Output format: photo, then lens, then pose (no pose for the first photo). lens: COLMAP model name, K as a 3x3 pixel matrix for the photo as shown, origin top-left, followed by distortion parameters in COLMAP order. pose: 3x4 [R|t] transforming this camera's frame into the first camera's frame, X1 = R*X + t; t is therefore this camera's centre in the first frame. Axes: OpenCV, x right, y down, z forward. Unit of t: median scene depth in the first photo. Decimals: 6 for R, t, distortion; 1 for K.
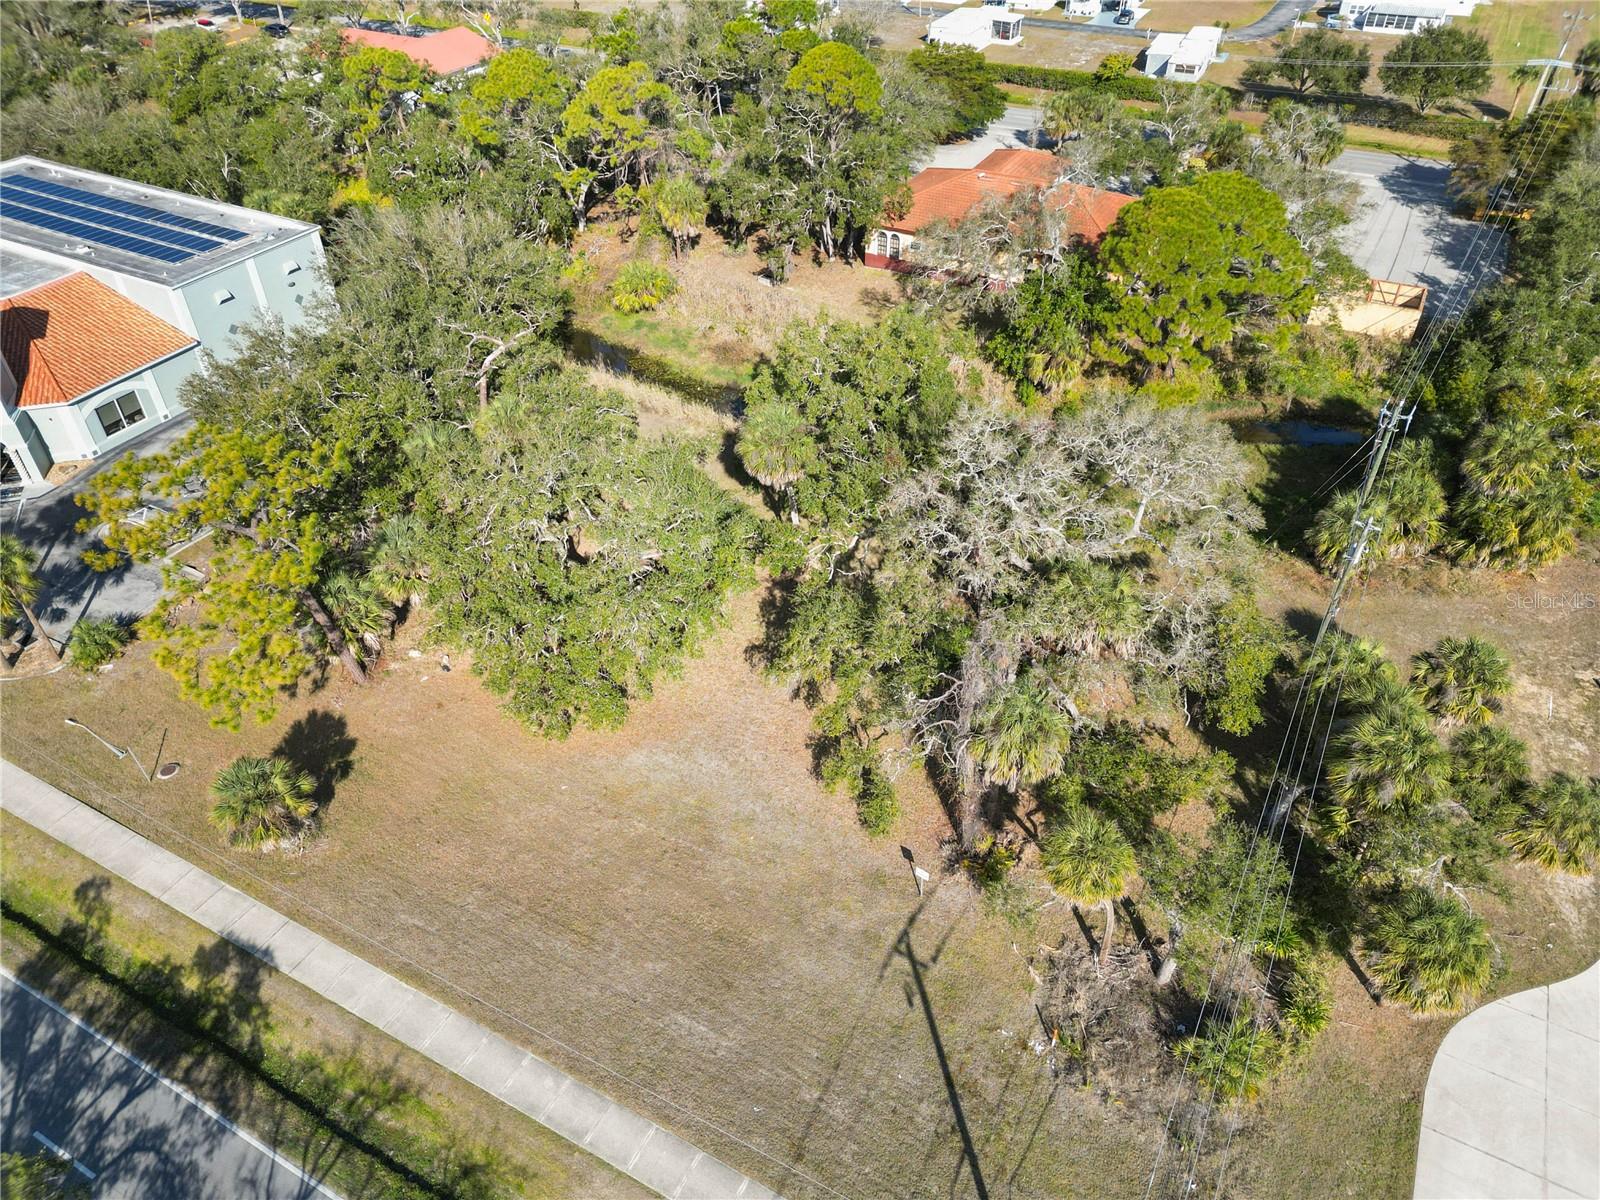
lens RADIAL K [[1111.3, 0, 797.3], [0, 1111.3, 601.8], [0, 0, 1]] dist [0.069863, -0.067161]
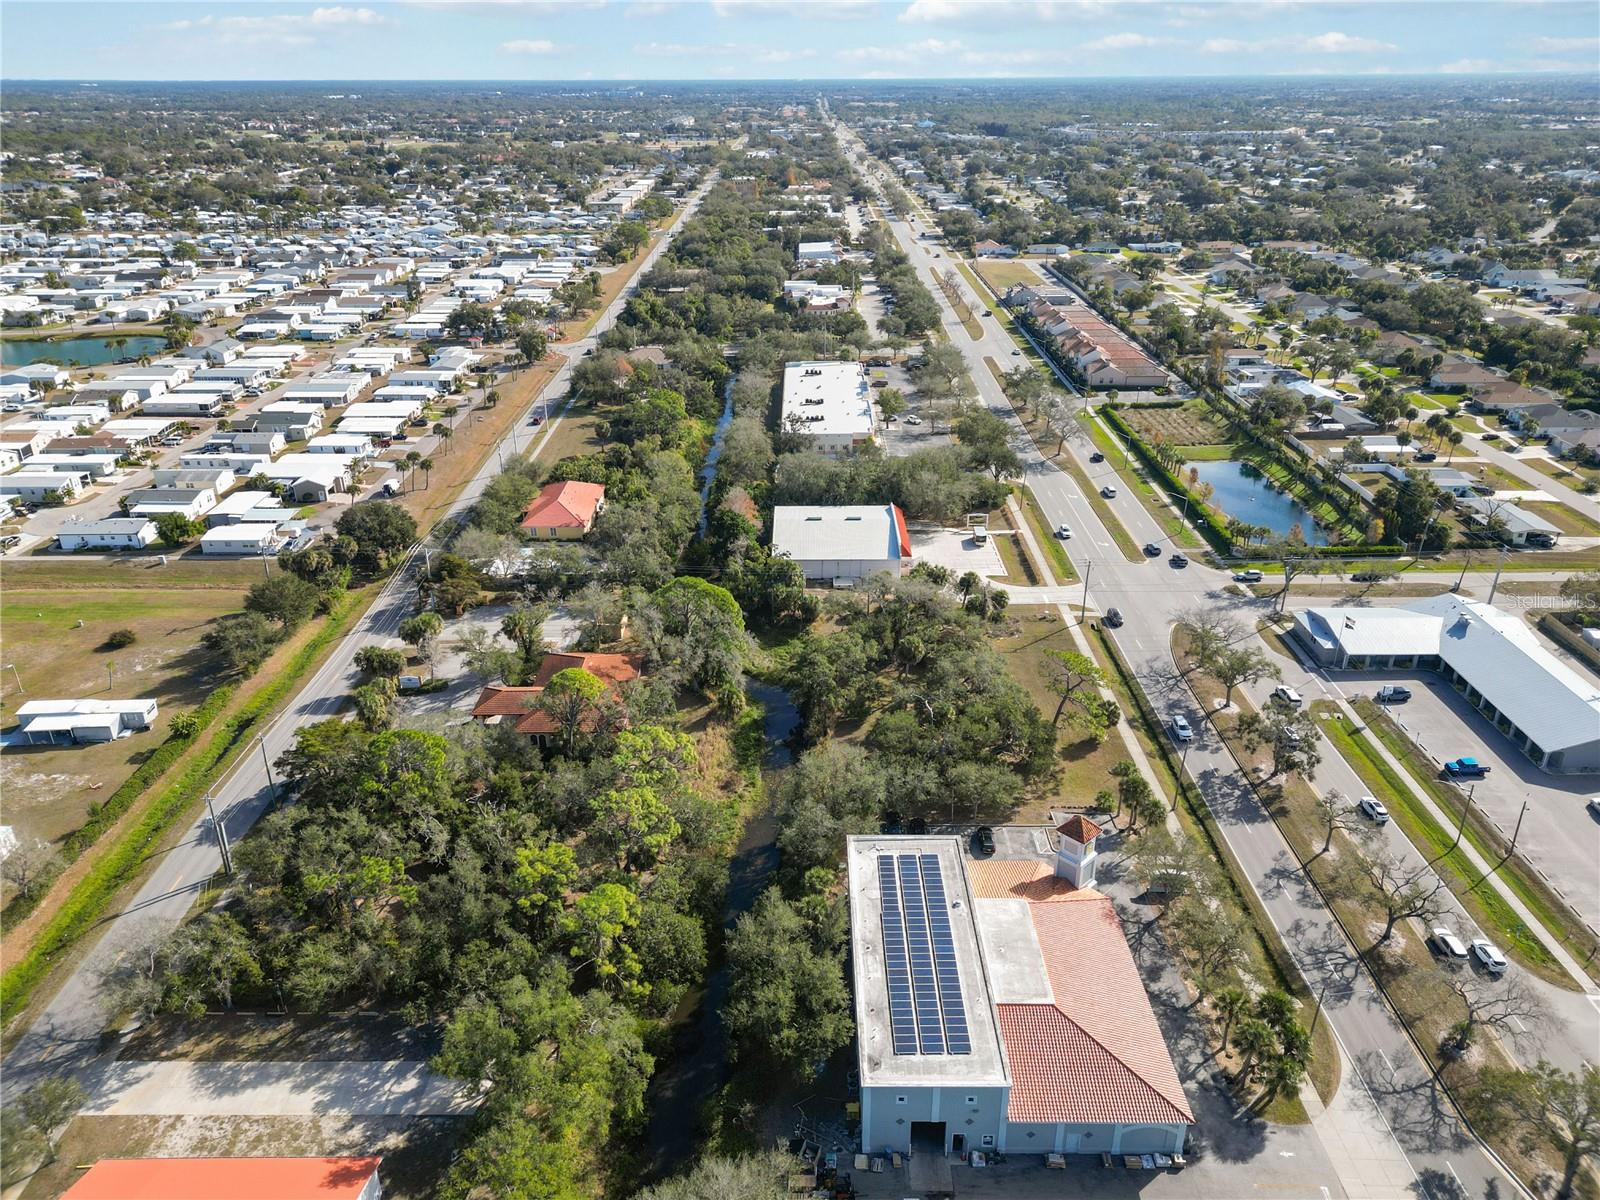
lens RADIAL K [[1111.3, 0, 797.3], [0, 1111.3, 601.8], [0, 0, 1]] dist [0.069863, -0.067161]
pose [[-0.473769, -0.363814, 0.801986, -1.993291], [0.559583, 0.578827, 0.593150, -1.945389], [-0.680008, 0.729794, -0.070646, 1.231897]]
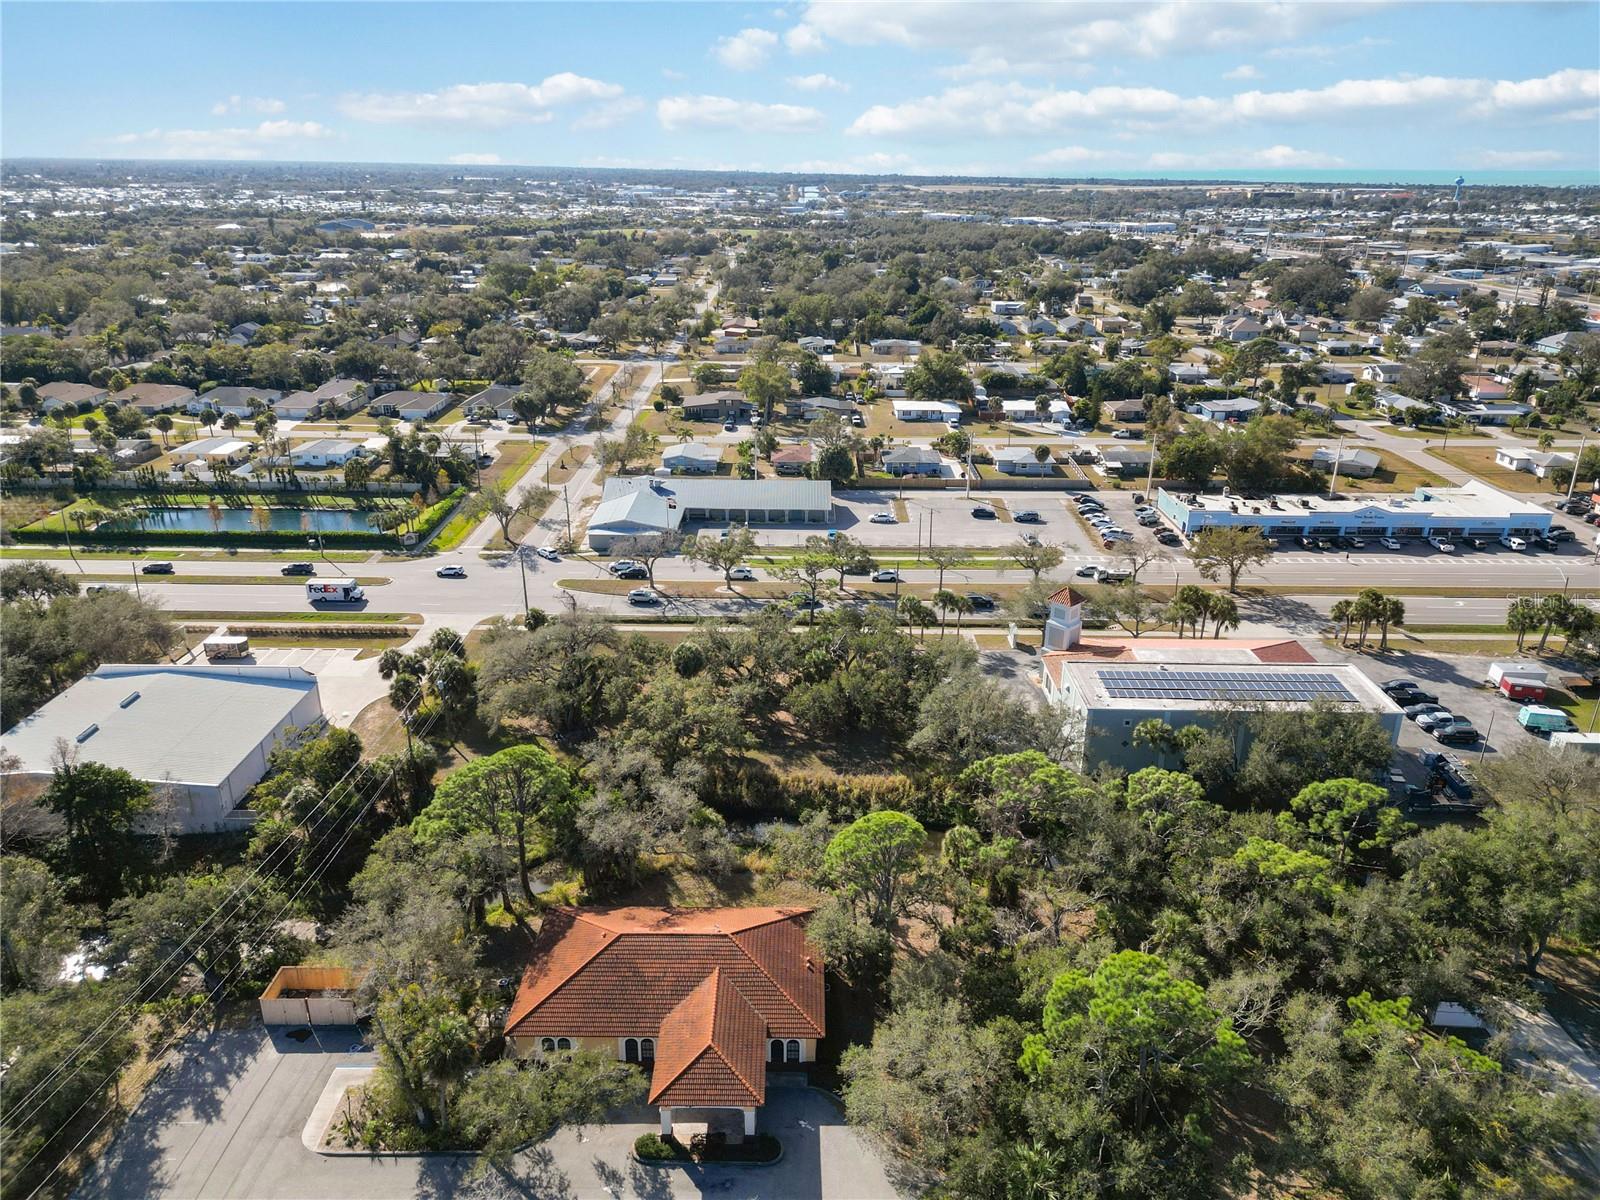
lens RADIAL K [[1103.5, 0, 779.4], [0, 1103.5, 602.1], [0, 0, 1]] dist [0.071951, -0.085795]
pose [[-0.889191, 0.172886, -0.423616, 0.702980], [-0.282750, 0.520267, 0.805838, -1.959164], [0.359711, 0.836321, -0.413733, 1.792896]]
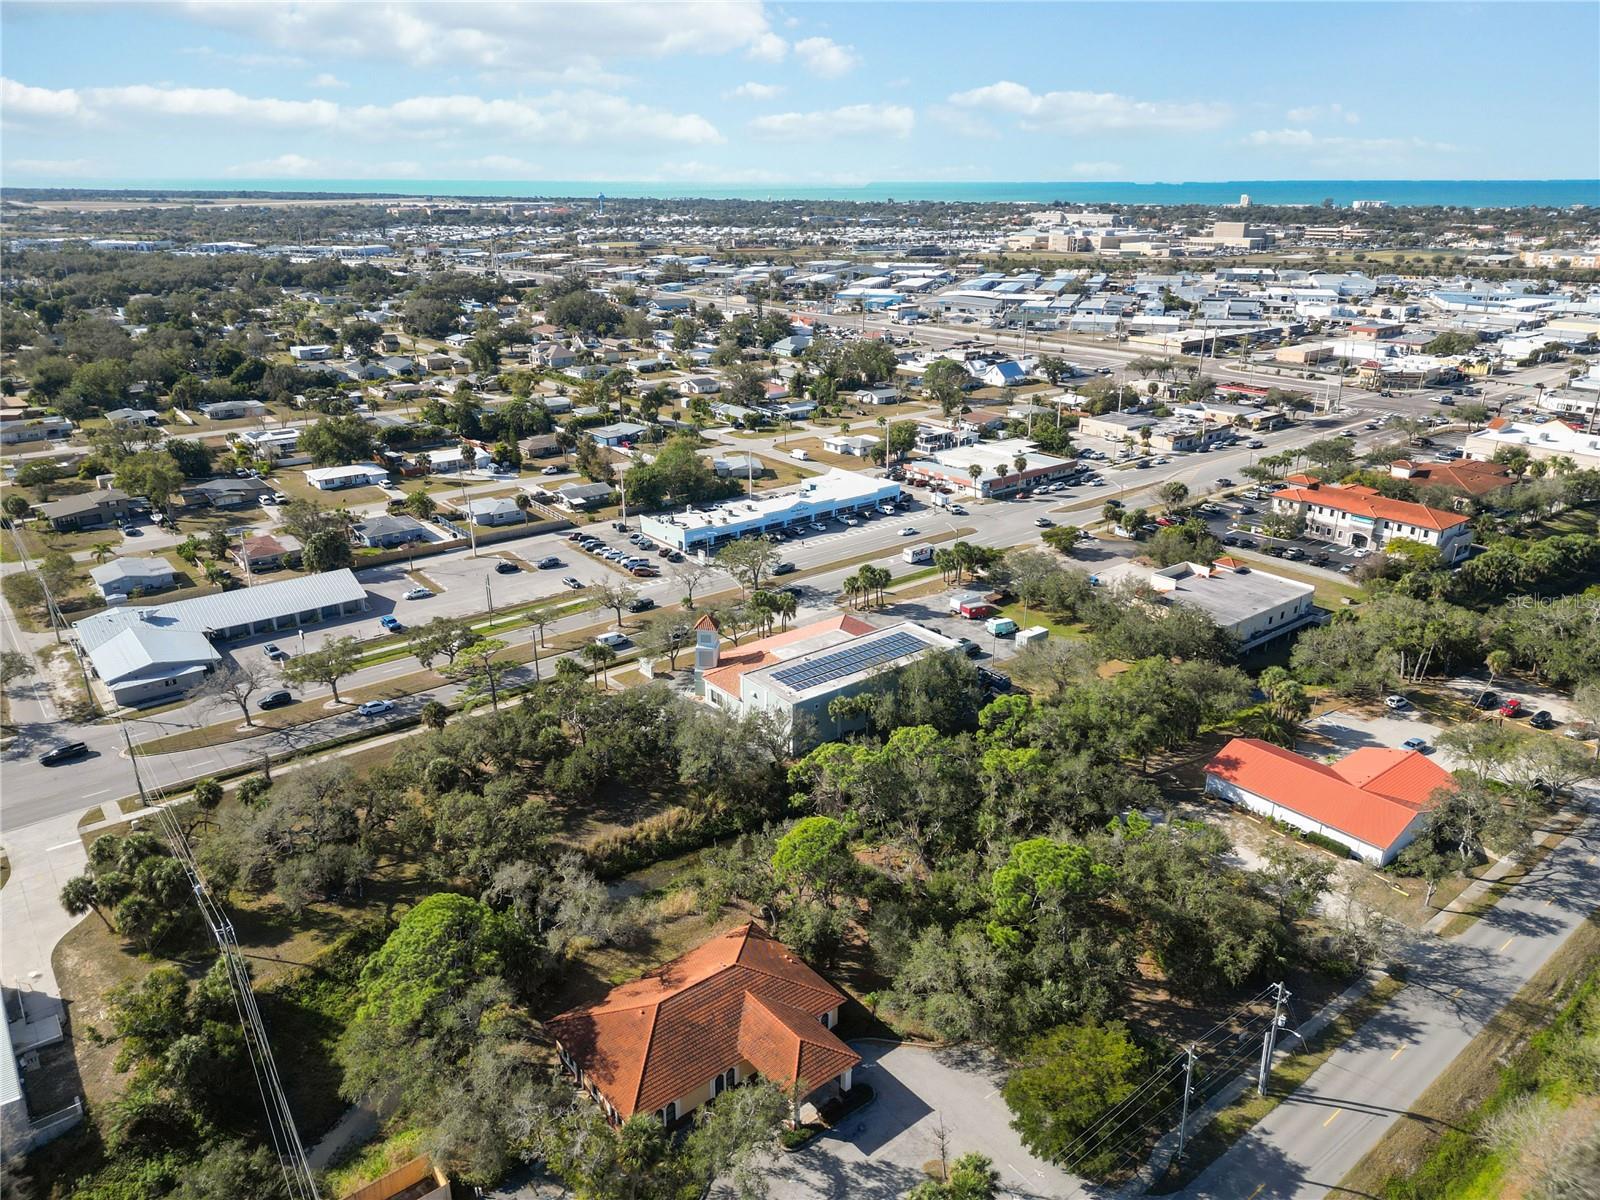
lens RADIAL K [[1111.3, 0, 797.3], [0, 1111.3, 601.8], [0, 0, 1]] dist [0.069863, -0.067161]
pose [[-0.385758, 0.334820, -0.859701, 1.473610], [-0.576656, 0.639878, 0.507960, -1.853435], [0.720179, 0.691702, -0.053762, 1.320285]]
